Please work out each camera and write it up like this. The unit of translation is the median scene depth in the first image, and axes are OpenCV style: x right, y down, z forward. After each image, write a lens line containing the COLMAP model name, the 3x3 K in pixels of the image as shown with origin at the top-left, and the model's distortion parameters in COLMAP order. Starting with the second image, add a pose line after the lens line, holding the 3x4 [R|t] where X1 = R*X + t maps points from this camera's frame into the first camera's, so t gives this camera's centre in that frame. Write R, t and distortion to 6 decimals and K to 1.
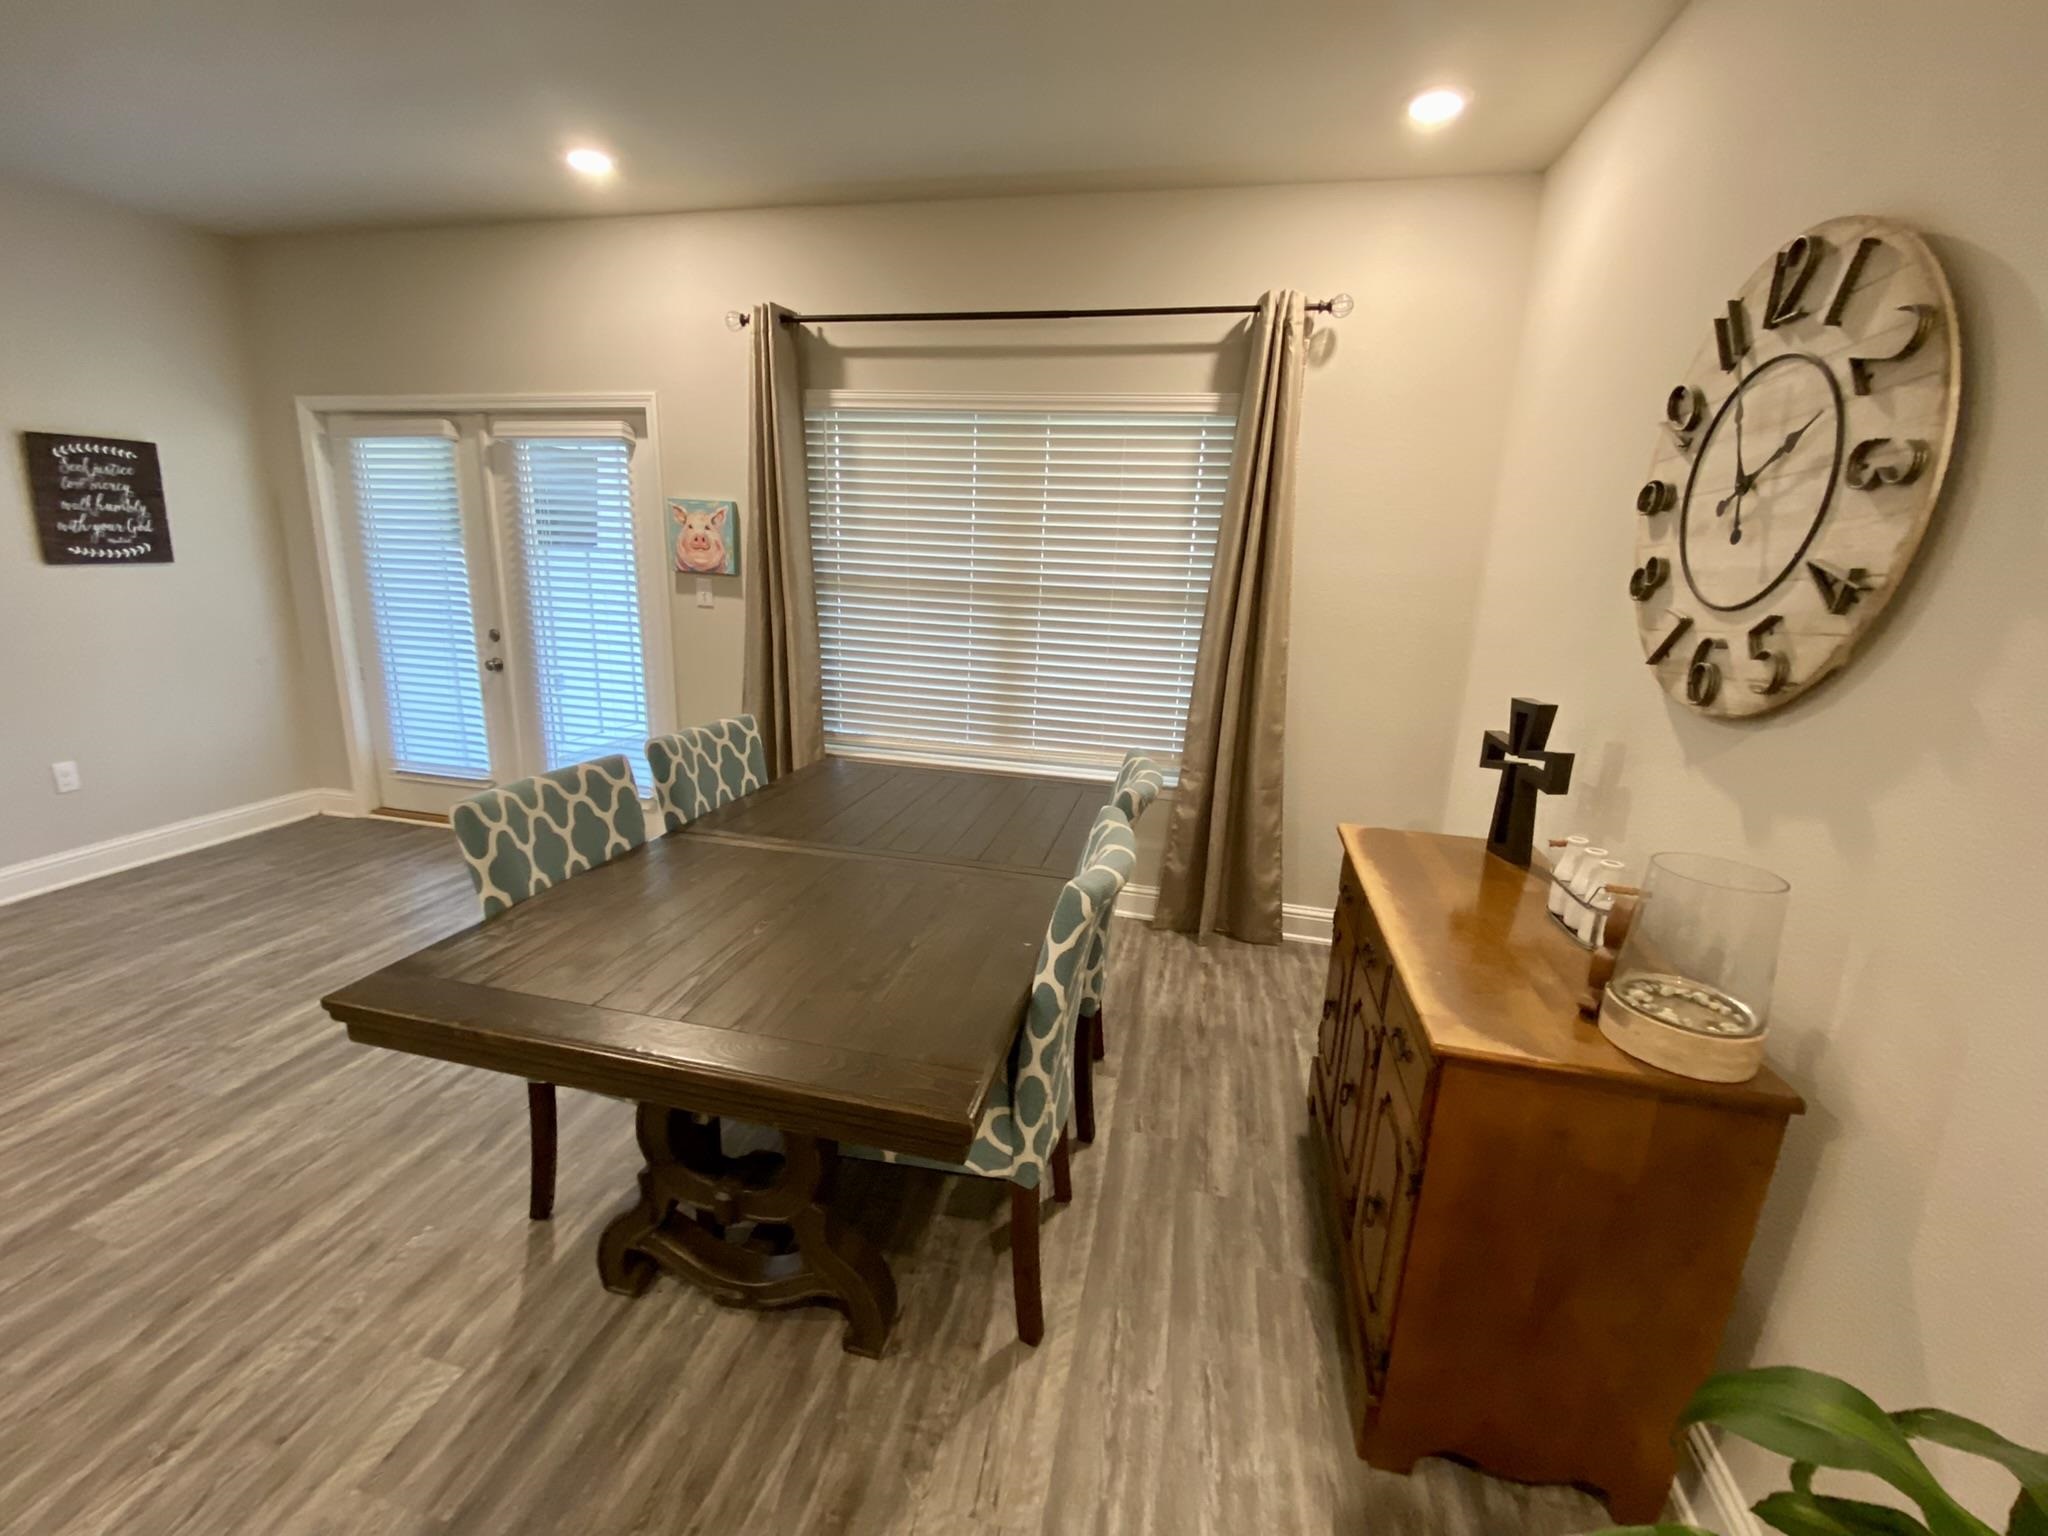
lens RADIAL K [[825.4, 0, 1024.0], [0, 825.4, 768.0], [0, 0, 1]] dist [0.017888, -0.019088]
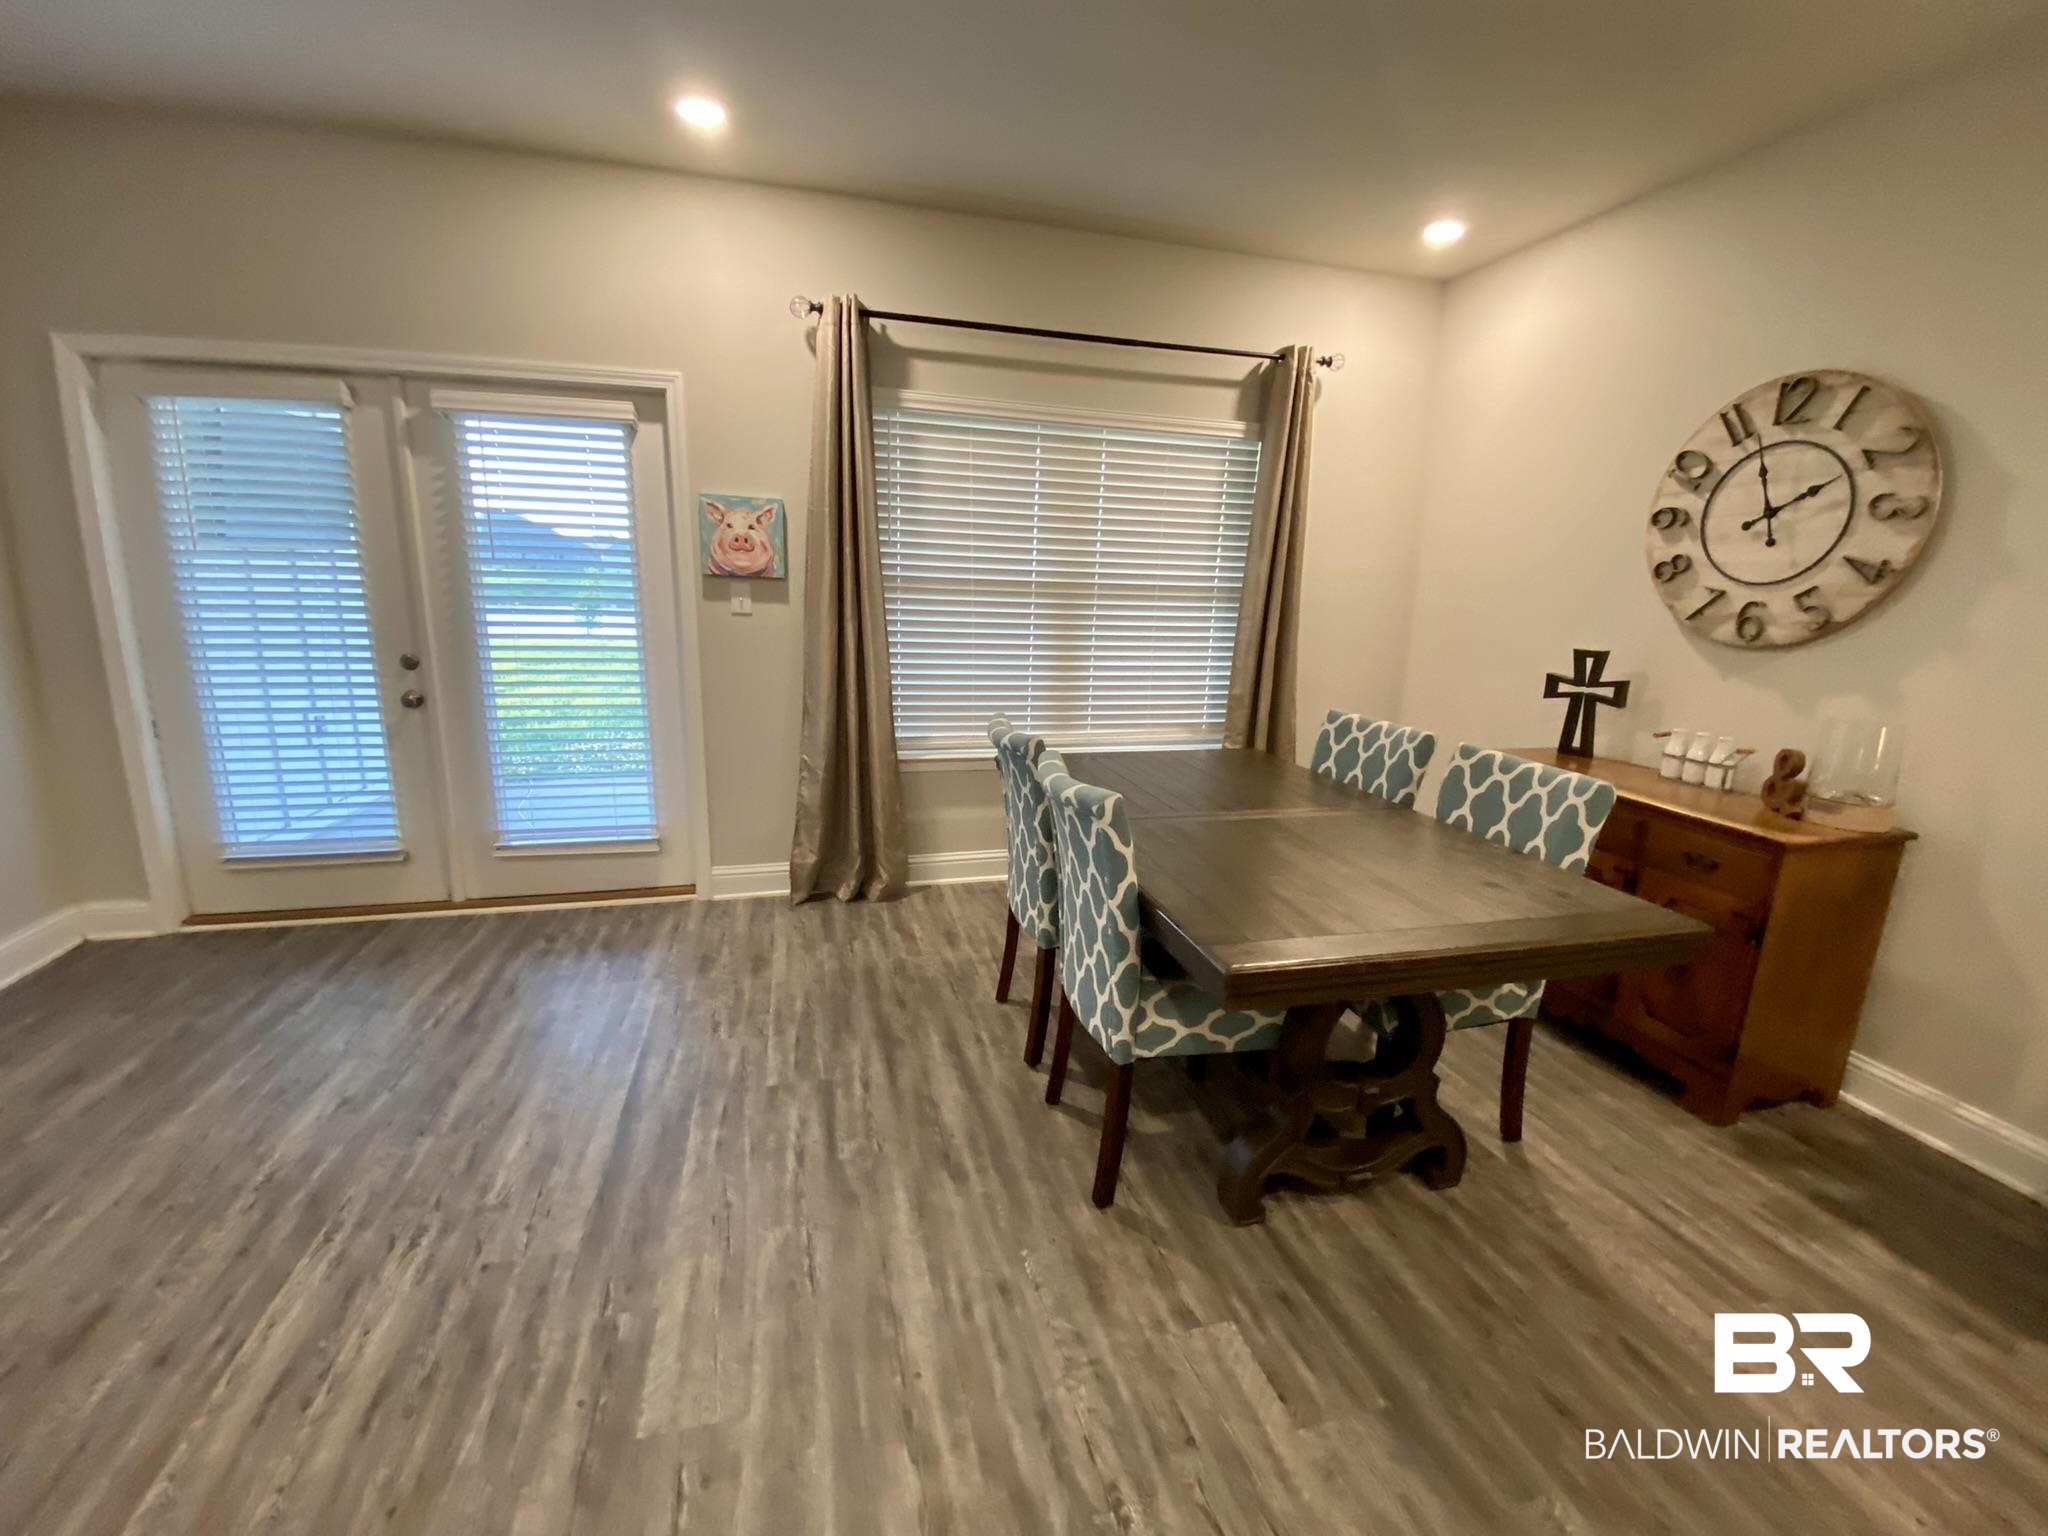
lens RADIAL K [[825.4, 0, 1024.0], [0, 825.4, 768.0], [0, 0, 1]] dist [0.017888, -0.019088]
pose [[0.888668, -0.116546, 0.443493, -0.606683], [0.117966, 0.992715, 0.024499, -0.015560], [-0.443117, 0.030546, 0.895943, 0.065907]]
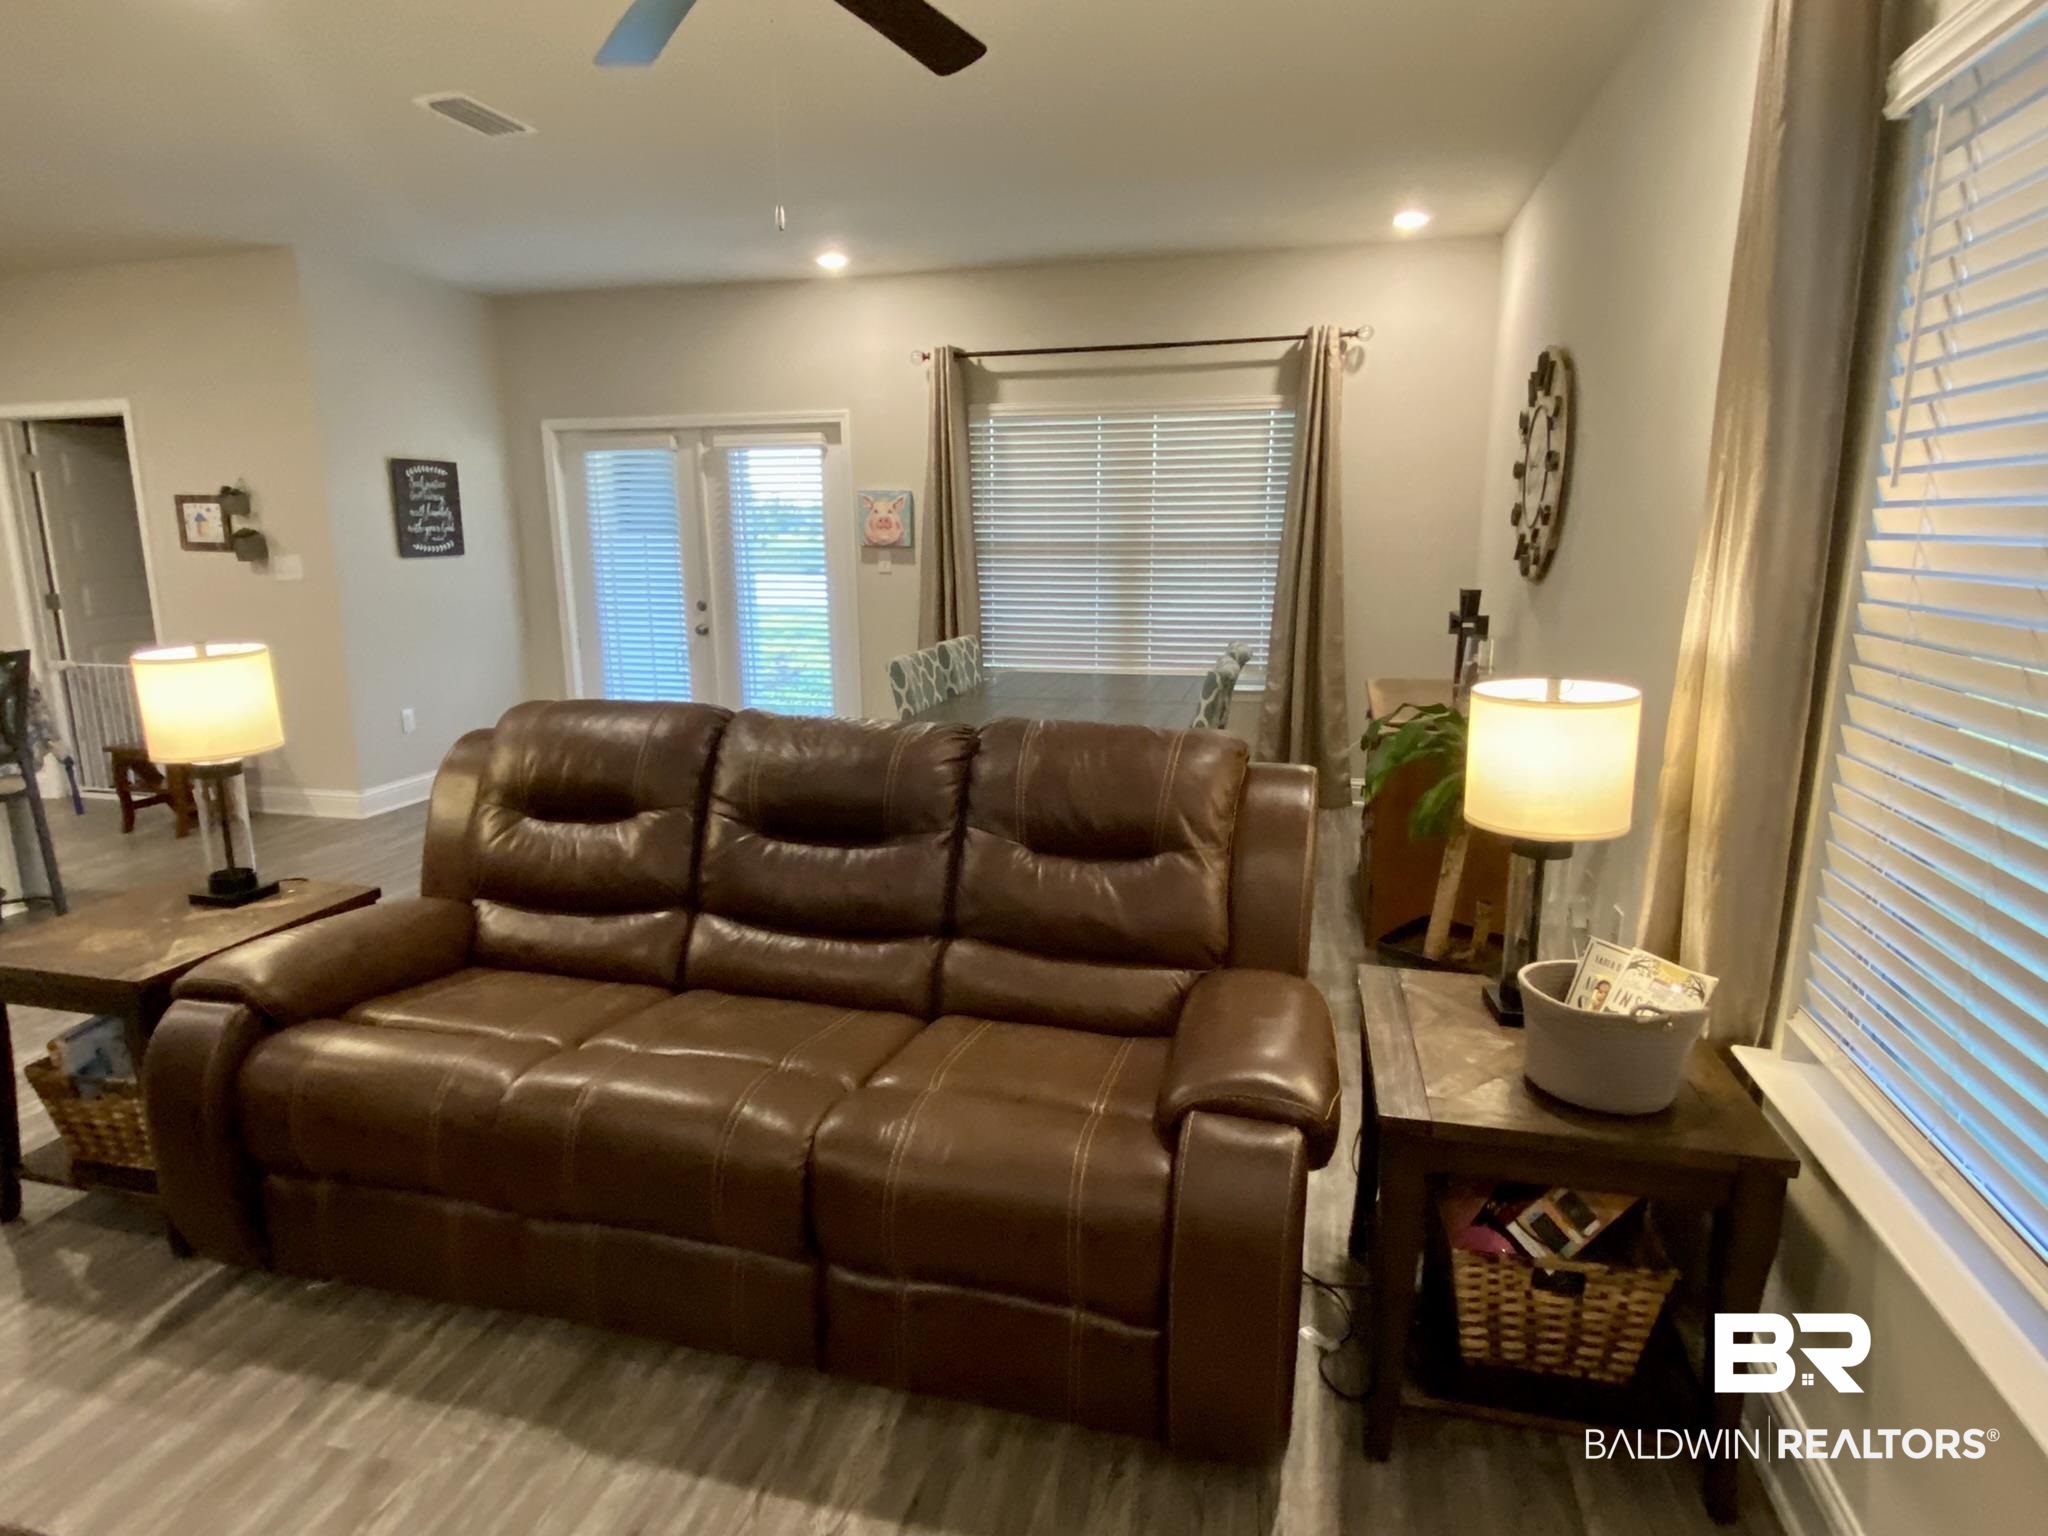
lens RADIAL K [[1133.9, 0, 1024.0], [0, 1133.9, 768.0], [0, 0, 1]] dist [0.048799, -0.000838]
pose [[0.998492, -0.042547, -0.034704, -0.141976], [0.041257, 0.998461, -0.037072, 0.203468], [0.036227, 0.035585, 0.998710, -0.828187]]
